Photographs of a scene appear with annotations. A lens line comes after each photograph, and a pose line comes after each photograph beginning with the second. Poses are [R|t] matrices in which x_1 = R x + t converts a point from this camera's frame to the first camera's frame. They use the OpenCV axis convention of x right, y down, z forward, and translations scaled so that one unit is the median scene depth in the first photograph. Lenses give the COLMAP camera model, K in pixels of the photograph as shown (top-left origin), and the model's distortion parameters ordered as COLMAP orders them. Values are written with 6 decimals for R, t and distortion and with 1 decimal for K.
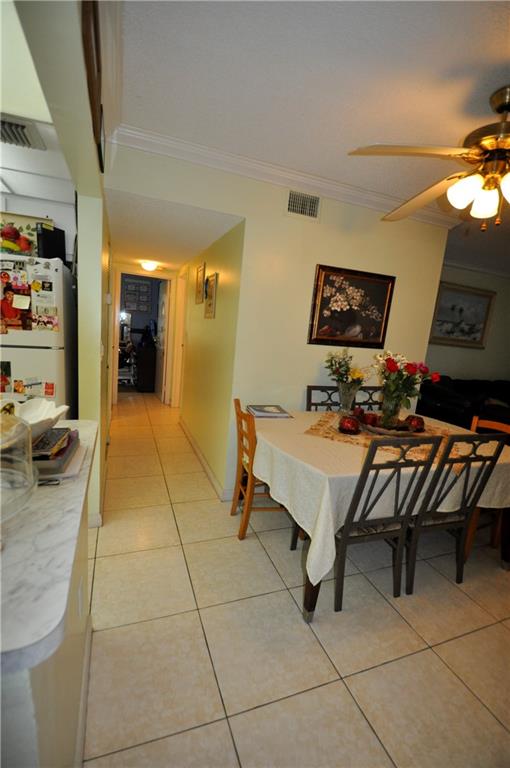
lens RADIAL K [[331.9, 0, 255.0], [0, 331.9, 384.0], [0, 0, 1]] dist [0.000574, -0.001023]
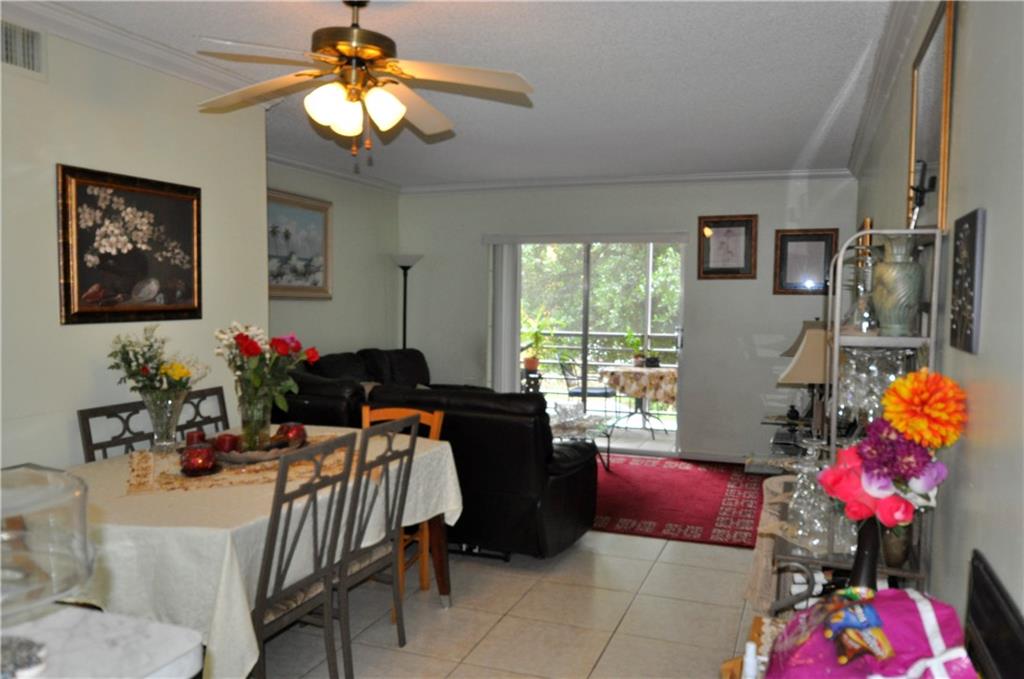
lens RADIAL K [[816.3, 0, 512.0], [0, 816.3, 339.5], [0, 0, 1]] dist [0.010102, 0.001779]
pose [[0.643536, -0.122982, 0.755471, -0.370035], [0.172969, 0.984842, 0.012979, -0.003527], [-0.745616, 0.122321, 0.655053, -0.300128]]
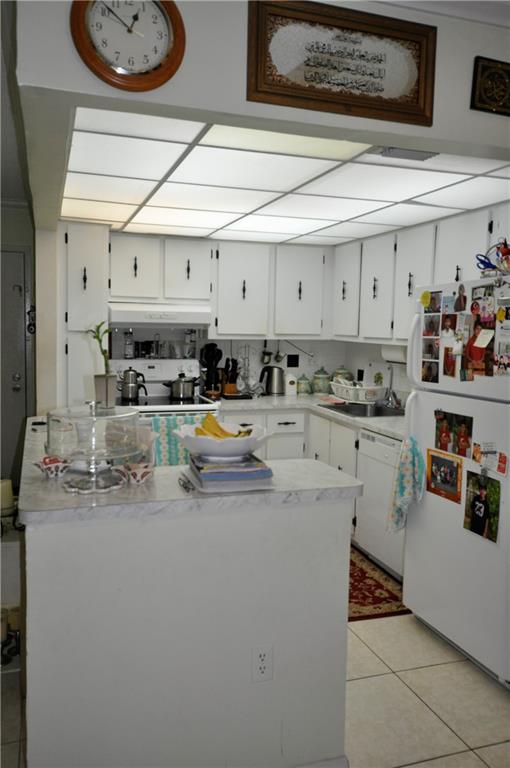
lens RADIAL K [[612.2, 0, 238.3], [0, 612.2, 384.0], [0, 0, 1]] dist [0.010102, 0.001779]
pose [[-0.047009, 0.007017, -0.998870, 0.505574], [-0.192485, 0.981170, 0.015952, -0.046349], [0.980173, 0.193017, -0.044773, 0.397819]]
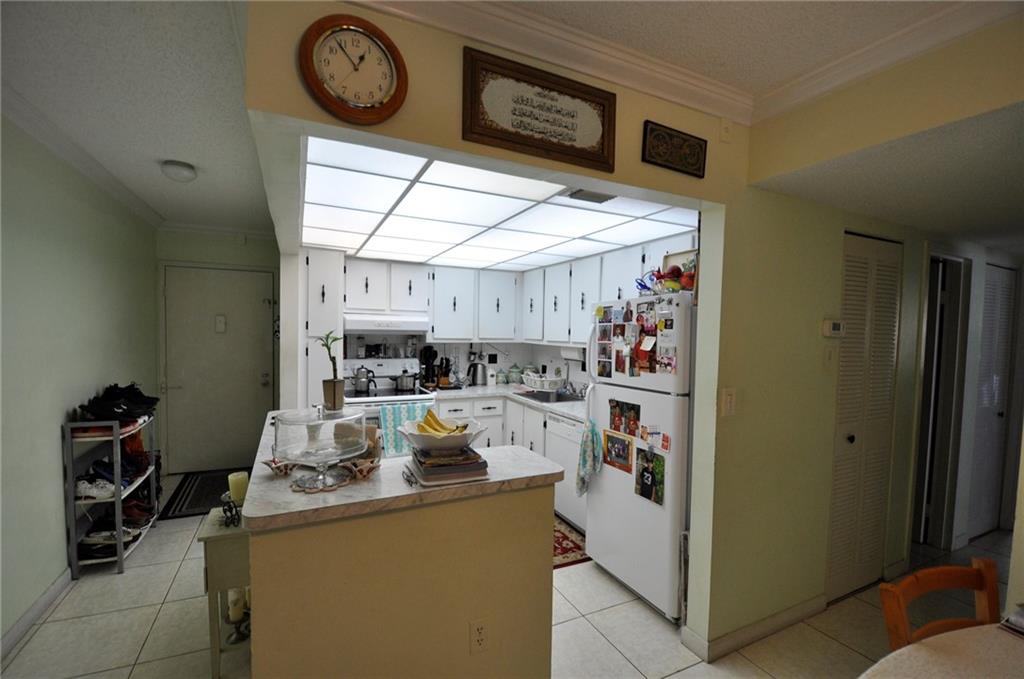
lens RADIAL K [[442.5, 0, 514.0], [0, 442.5, 350.1], [0, 0, 1]] dist [0.000574, -0.001023]
pose [[0.101918, -0.043704, -0.993832, 0.372479], [-0.178371, 0.982041, -0.061478, -0.060407], [0.978671, 0.183537, 0.092292, 0.376219]]
